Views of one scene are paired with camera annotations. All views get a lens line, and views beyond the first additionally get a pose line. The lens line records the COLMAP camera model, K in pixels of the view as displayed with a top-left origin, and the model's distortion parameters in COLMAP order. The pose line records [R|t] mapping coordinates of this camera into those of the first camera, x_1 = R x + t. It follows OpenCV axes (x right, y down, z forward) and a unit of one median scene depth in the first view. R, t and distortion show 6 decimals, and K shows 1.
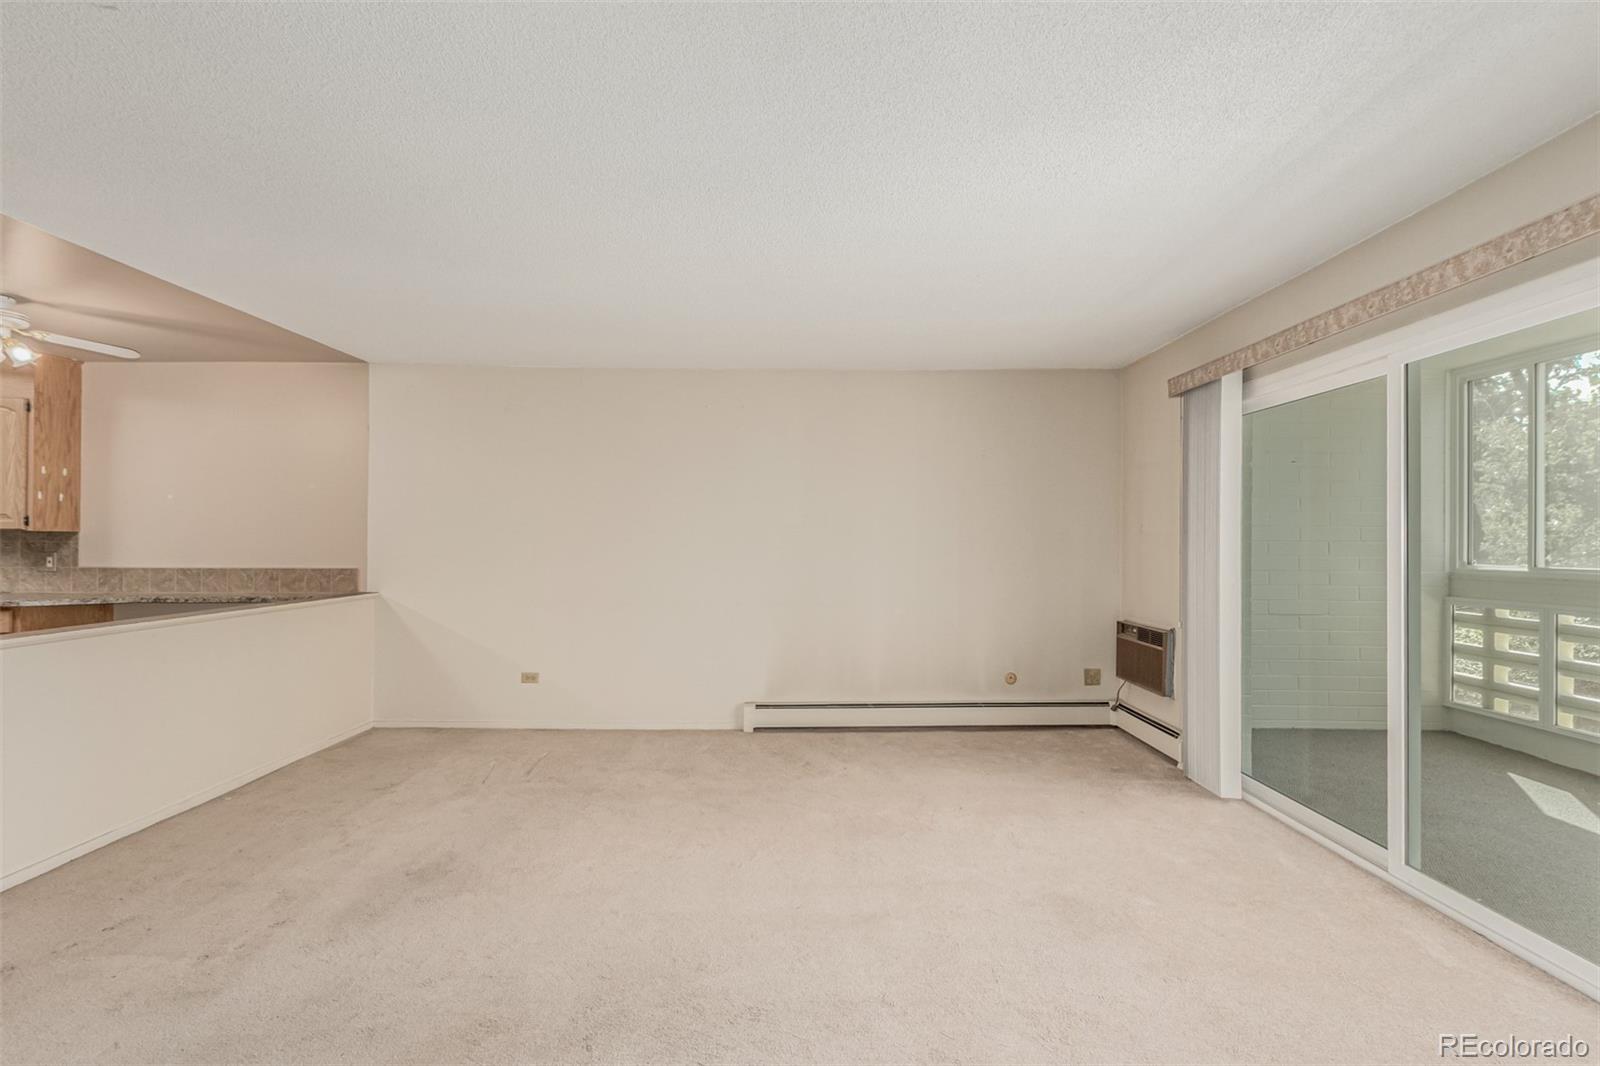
lens RADIAL K [[744.8, 0, 815.0], [0, 744.8, 532.5], [0, 0, 1]] dist [0.001321, -0.000791]
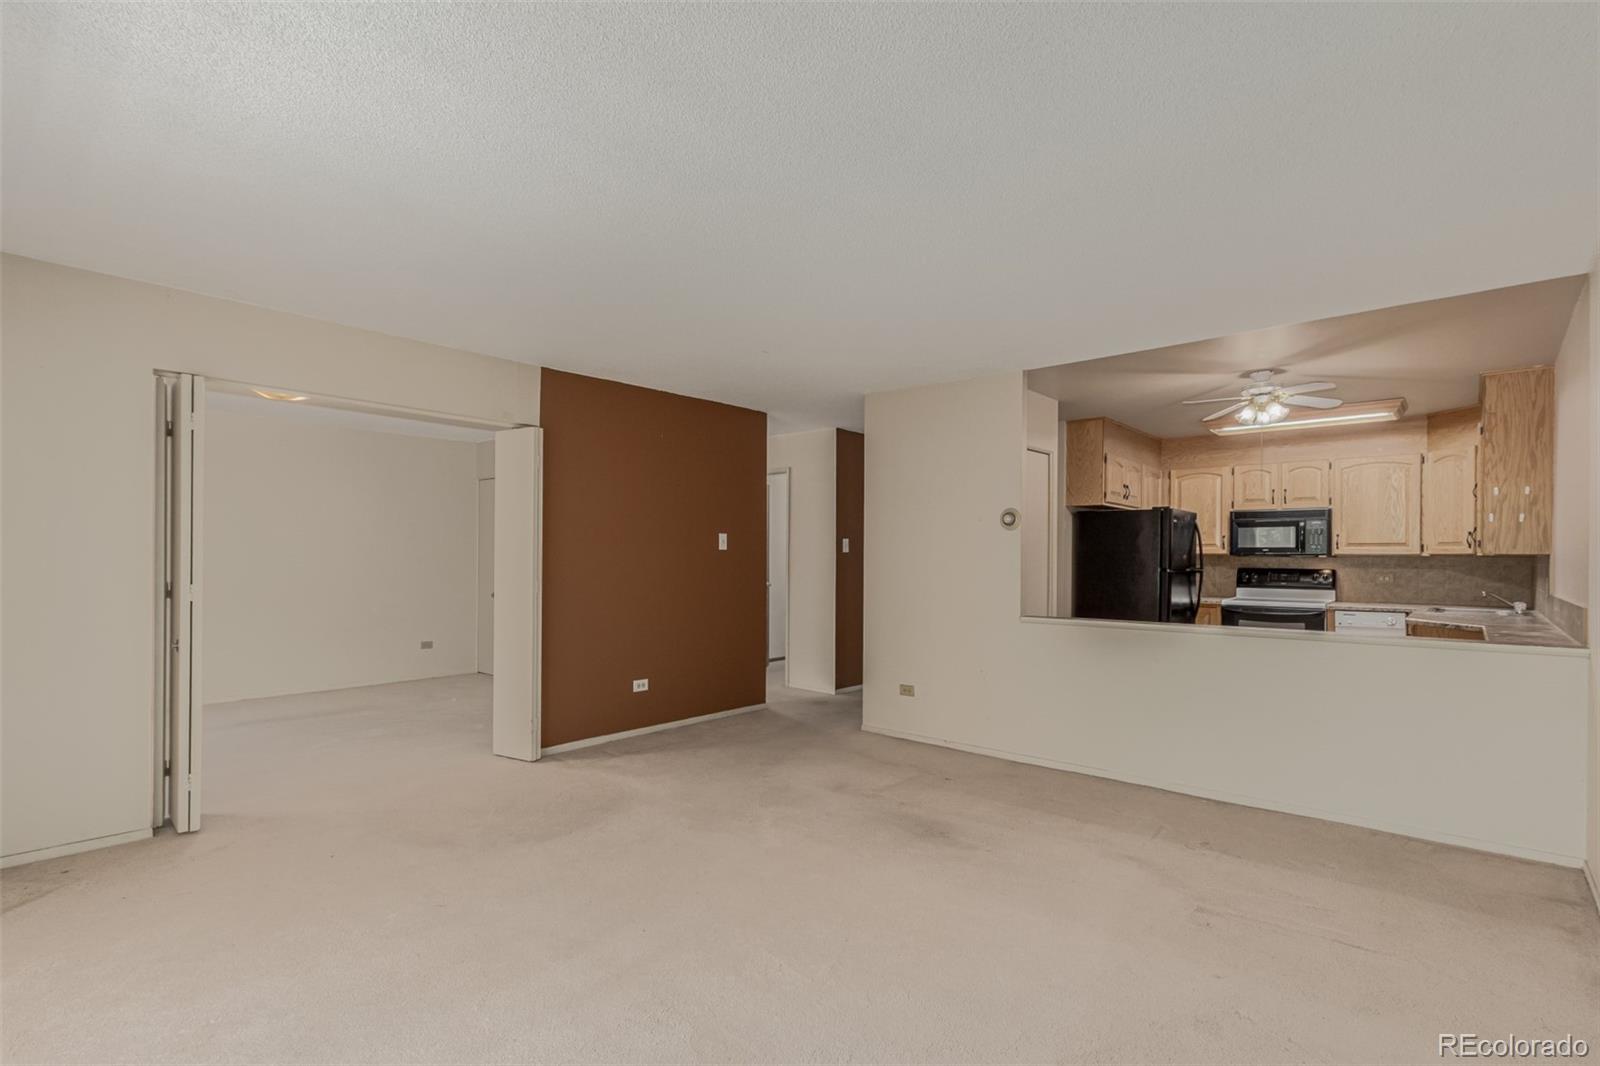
lens RADIAL K [[766.5, 0, 795.4], [0, 766.5, 540.2], [0, 0, 1]] dist [-0.000396, -0.000507]
pose [[-0.688594, -0.023705, -0.724759, 0.330166], [0.004561, 0.999304, -0.037018, 0.013234], [0.725132, -0.028796, -0.688007, 1.022488]]
